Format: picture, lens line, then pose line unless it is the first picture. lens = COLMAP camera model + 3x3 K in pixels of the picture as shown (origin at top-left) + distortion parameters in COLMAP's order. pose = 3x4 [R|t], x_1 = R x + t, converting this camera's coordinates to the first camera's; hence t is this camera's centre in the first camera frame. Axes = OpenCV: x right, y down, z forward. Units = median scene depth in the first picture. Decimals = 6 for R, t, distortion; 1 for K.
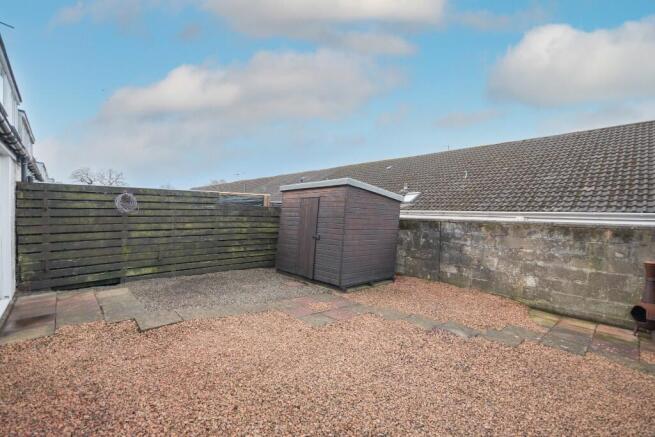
lens RADIAL K [[291.6, 0, 326.6], [0, 291.6, 216.0], [0, 0, 1]] dist [0.001692, -0.000184]
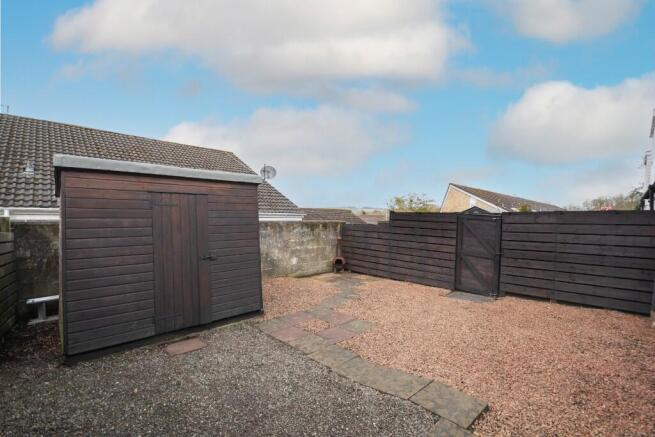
lens RADIAL K [[291.6, 0, 327.9], [0, 291.6, 219.4], [0, 0, 1]] dist [0.001692, -0.000184]
pose [[-0.014084, -0.031967, 0.999390, -0.718791], [0.000580, 0.999488, 0.031978, -0.031108], [-0.999901, 0.001030, -0.014058, 0.783671]]
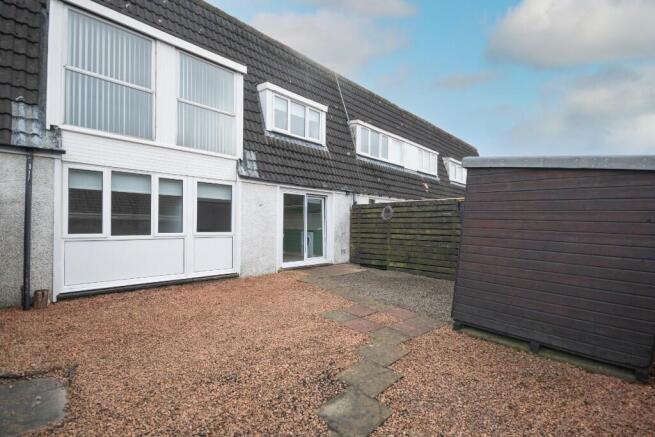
lens RADIAL K [[291.6, 0, 324.4], [0, 291.6, 221.5], [0, 0, 1]] dist [0.001692, -0.000184]
pose [[0.014607, -0.026426, -0.999544, 0.695385], [-0.024969, 0.999329, -0.026786, 0.037773], [0.999582, 0.025349, 0.013937, 0.648063]]
